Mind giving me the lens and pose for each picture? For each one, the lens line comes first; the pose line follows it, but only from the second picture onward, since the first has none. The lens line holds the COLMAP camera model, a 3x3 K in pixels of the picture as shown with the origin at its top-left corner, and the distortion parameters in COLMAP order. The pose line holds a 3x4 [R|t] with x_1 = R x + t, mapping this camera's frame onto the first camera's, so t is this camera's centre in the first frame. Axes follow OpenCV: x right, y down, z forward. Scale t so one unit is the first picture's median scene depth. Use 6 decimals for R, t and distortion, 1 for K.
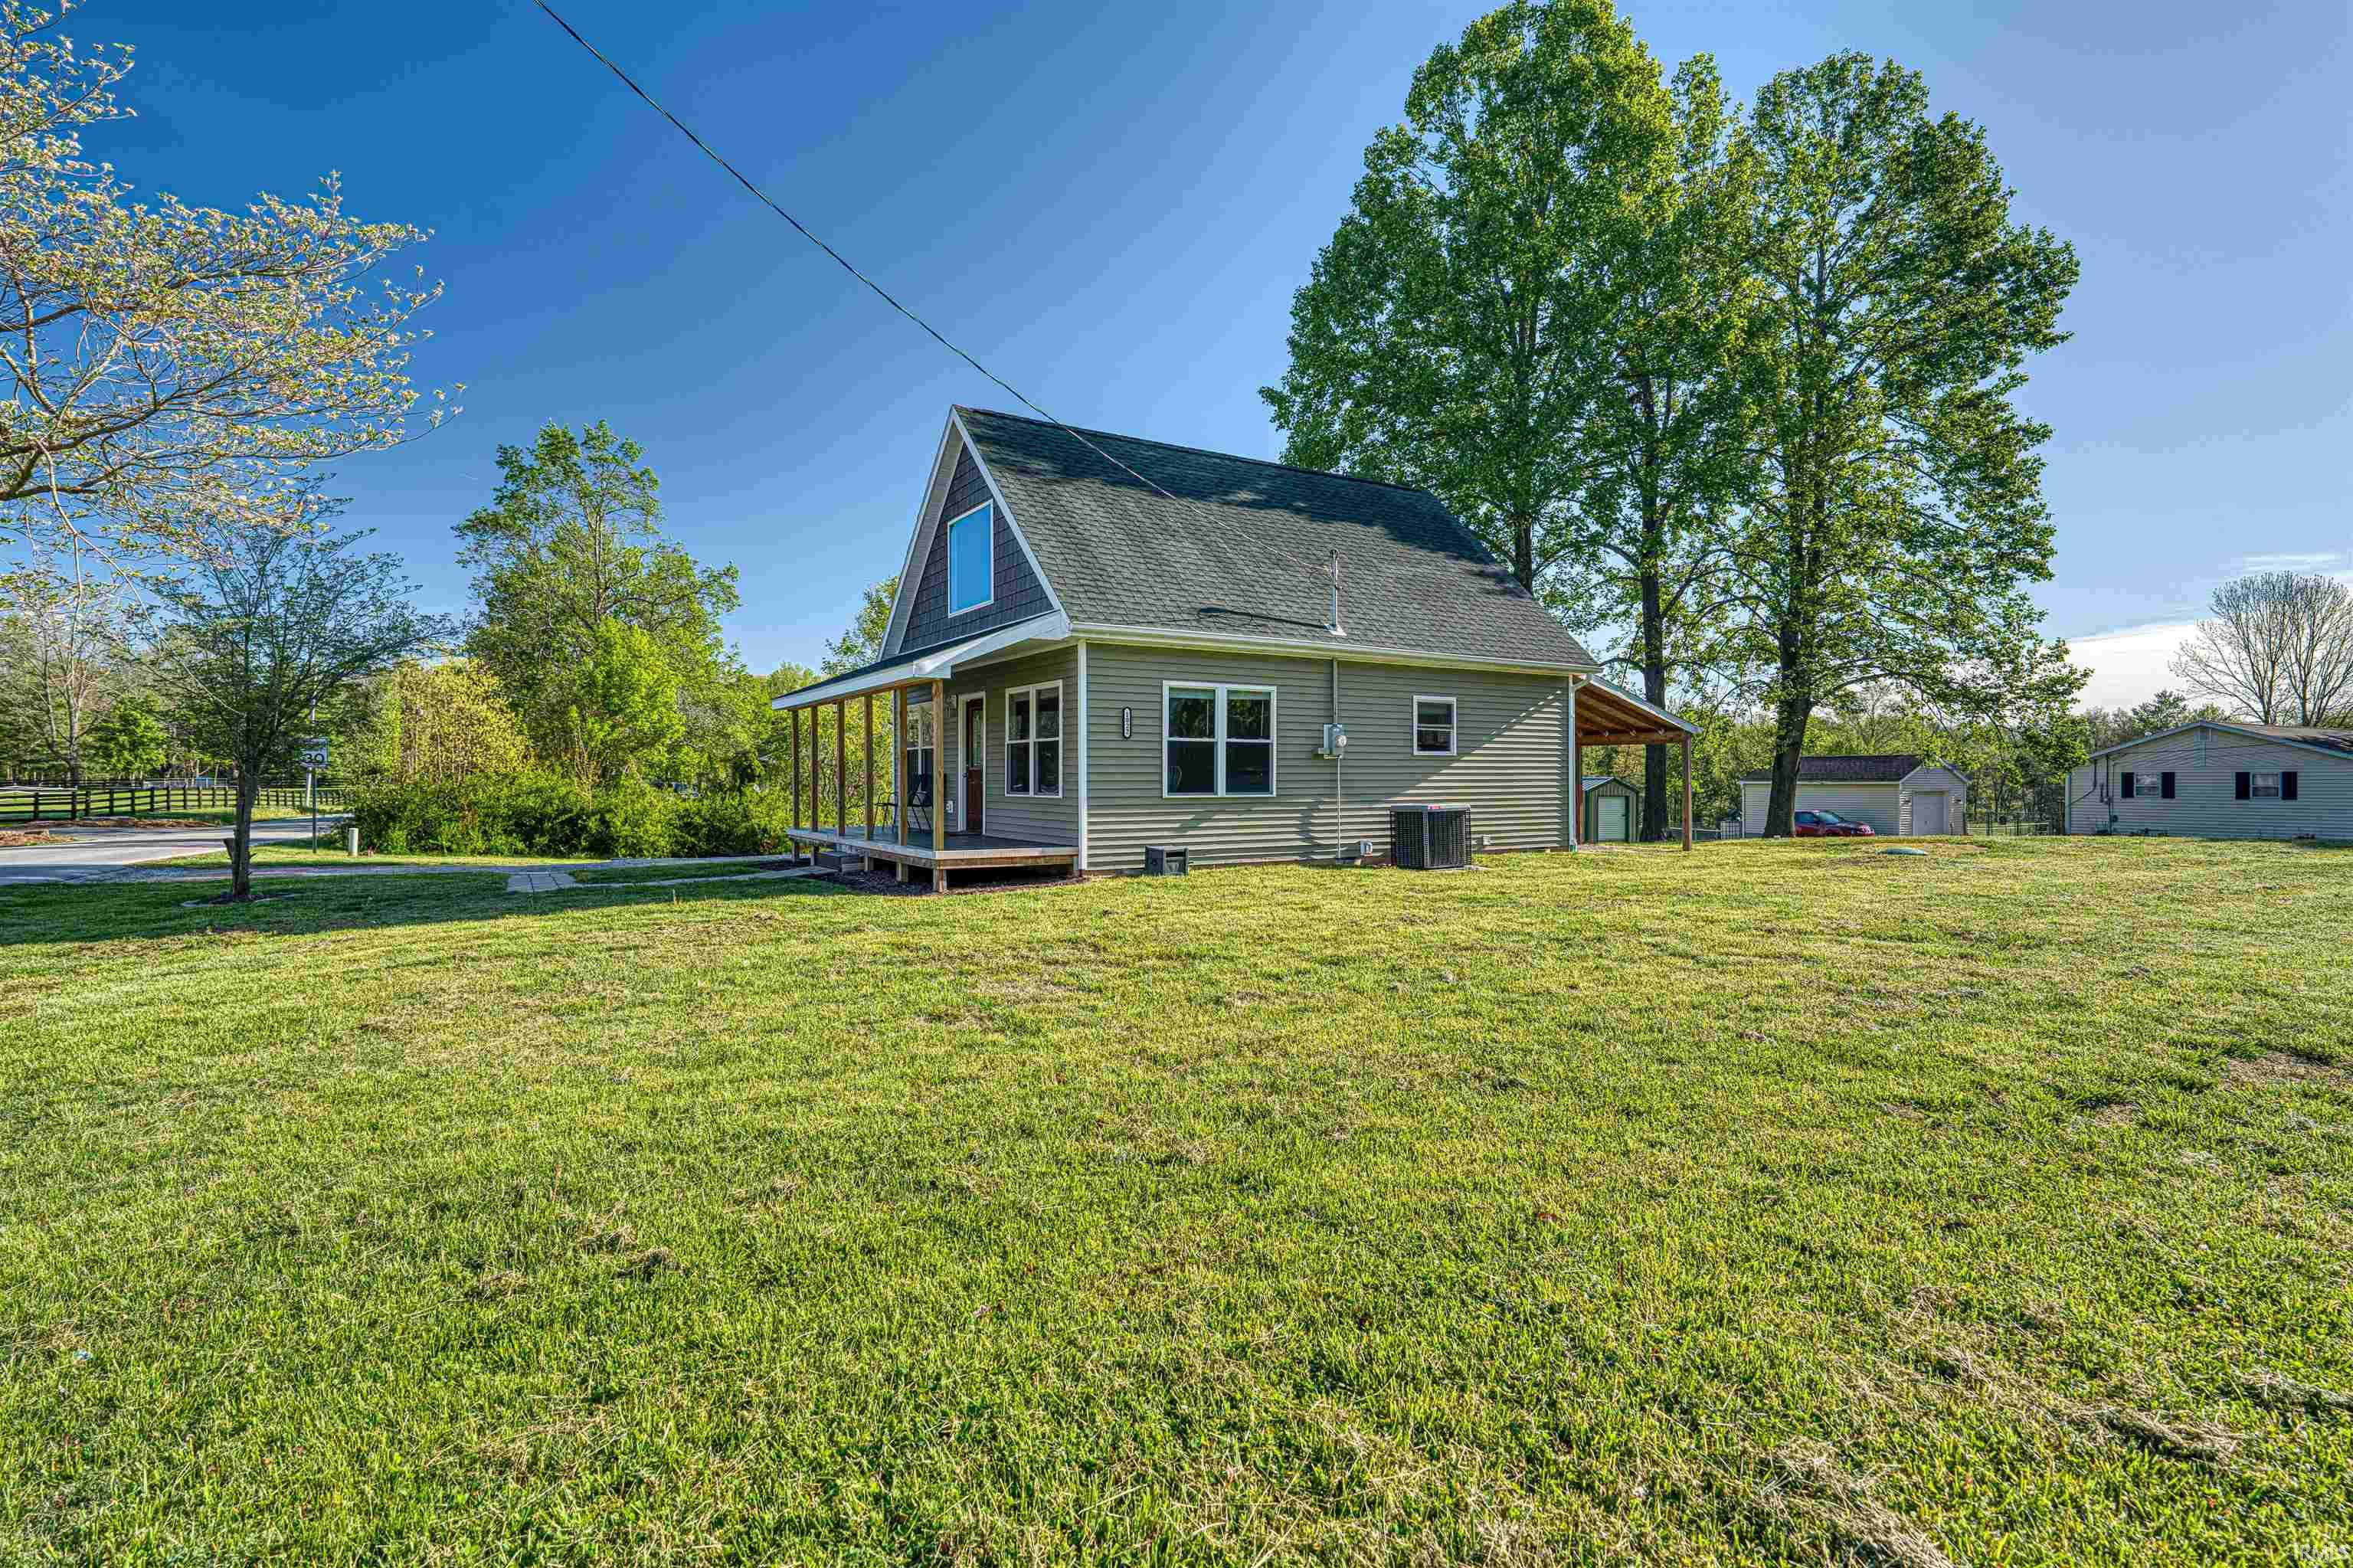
lens RADIAL K [[1145.9, 0, 1180.7], [0, 1145.9, 789.9], [0, 0, 1]] dist [-0.010086, 0.004529]
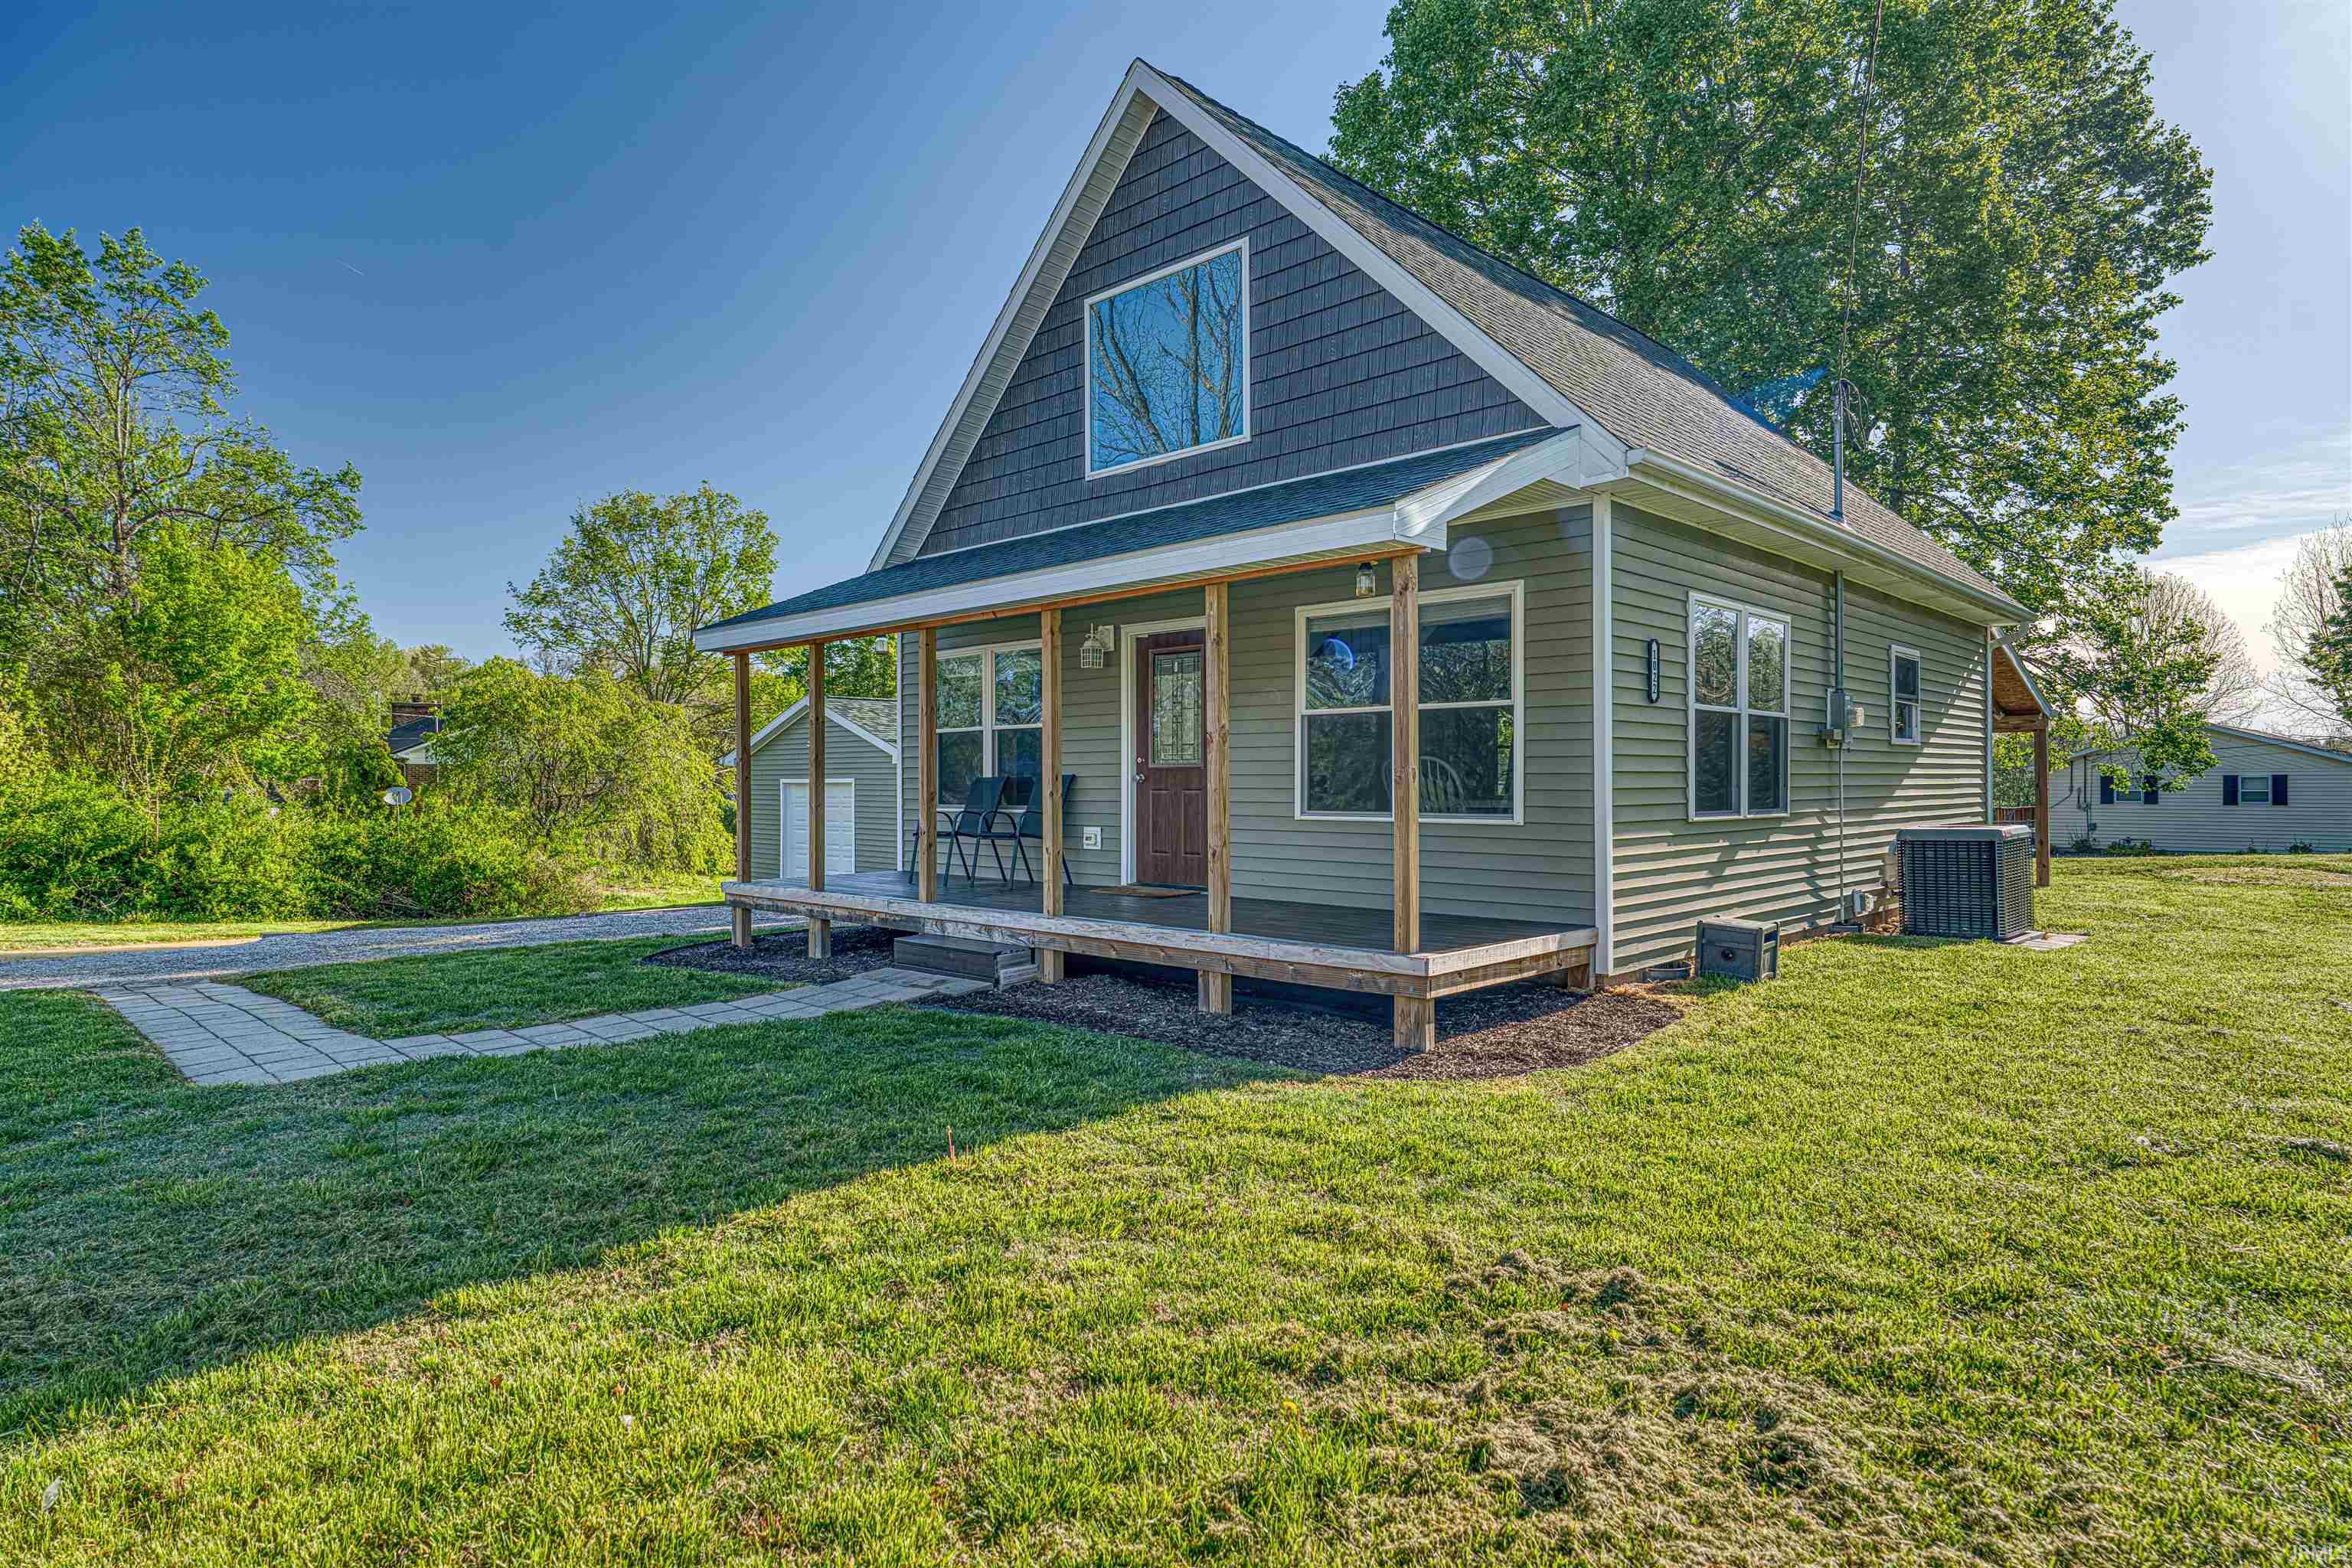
lens RADIAL K [[1308.2, 0, 1172.3], [0, 1308.2, 786.6], [0, 0, 1]] dist [-0.005571, 0.000547]
pose [[0.970990, -0.001796, 0.239112, -0.170055], [0.003690, 0.999965, -0.007476, -0.002551], [-0.239091, 0.008141, 0.970963, 0.223335]]
